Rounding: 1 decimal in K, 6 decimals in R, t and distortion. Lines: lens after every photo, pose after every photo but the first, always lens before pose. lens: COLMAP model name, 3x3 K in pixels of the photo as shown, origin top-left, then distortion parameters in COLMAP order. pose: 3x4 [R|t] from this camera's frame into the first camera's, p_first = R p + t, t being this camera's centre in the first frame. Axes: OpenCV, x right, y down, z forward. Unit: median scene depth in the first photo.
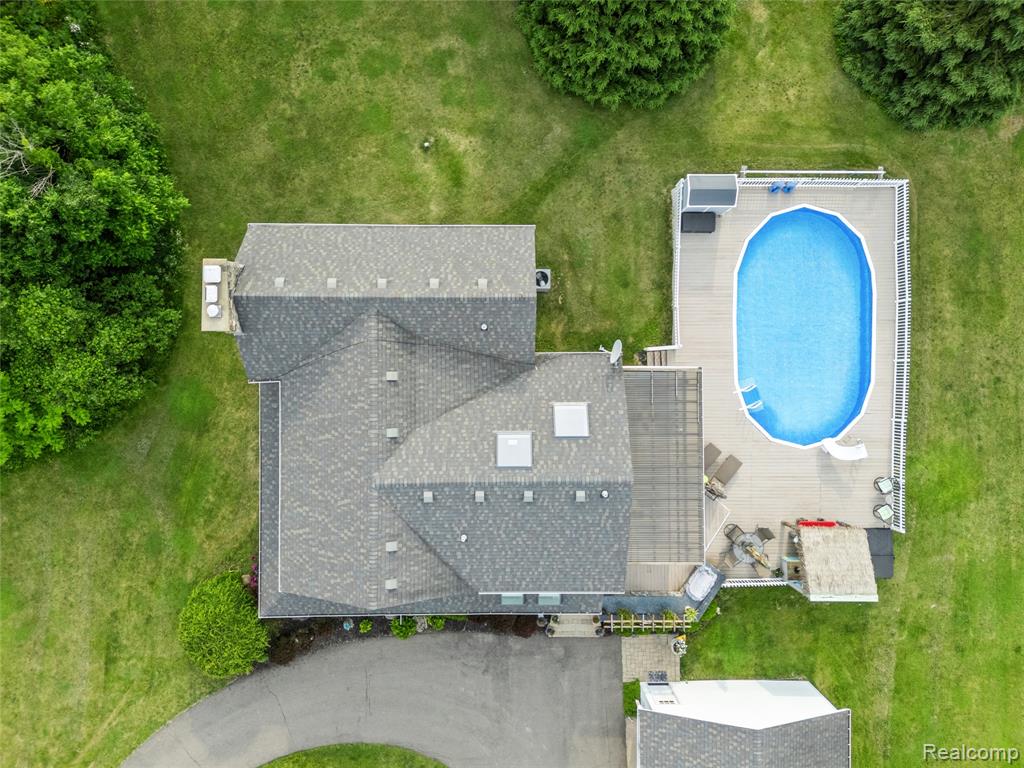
lens RADIAL K [[758.0, 0, 511.0], [0, 758.0, 387.1], [0, 0, 1]] dist [0.087875, -0.092030]
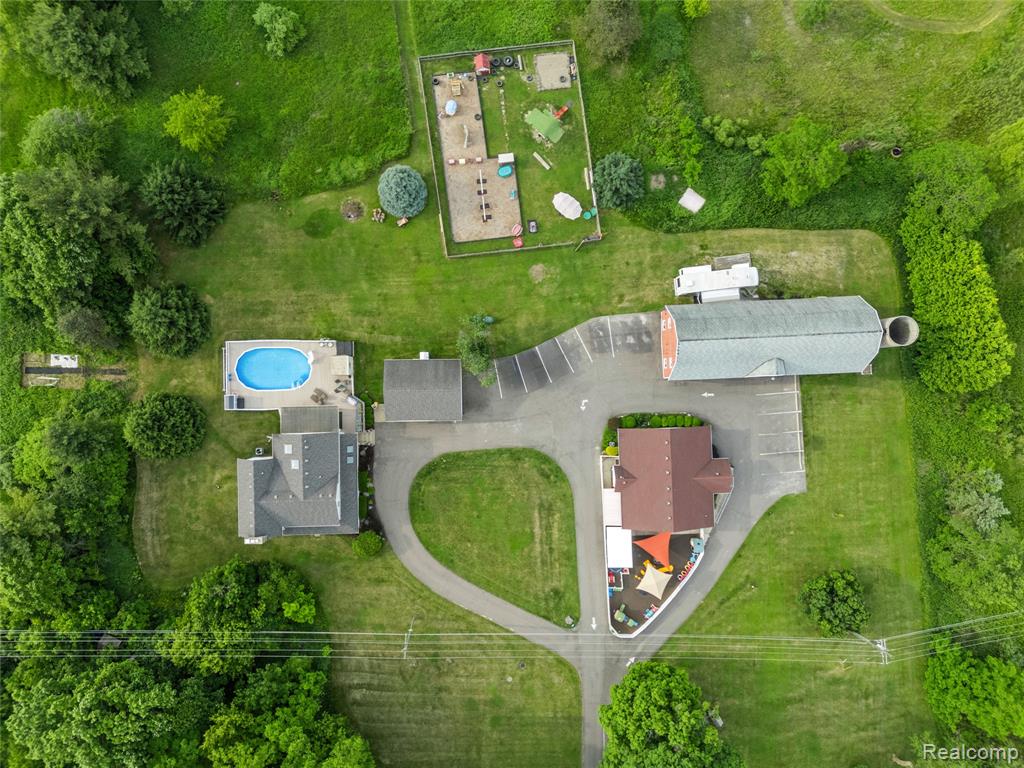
lens RADIAL K [[758.0, 0, 511.0], [0, 758.0, 387.1], [0, 0, 1]] dist [0.087875, -0.092030]
pose [[-0.018373, -0.999628, -0.020179, 0.373066], [0.999805, -0.018515, 0.006863, 0.950657], [-0.007234, -0.020049, 0.999773, -2.351605]]
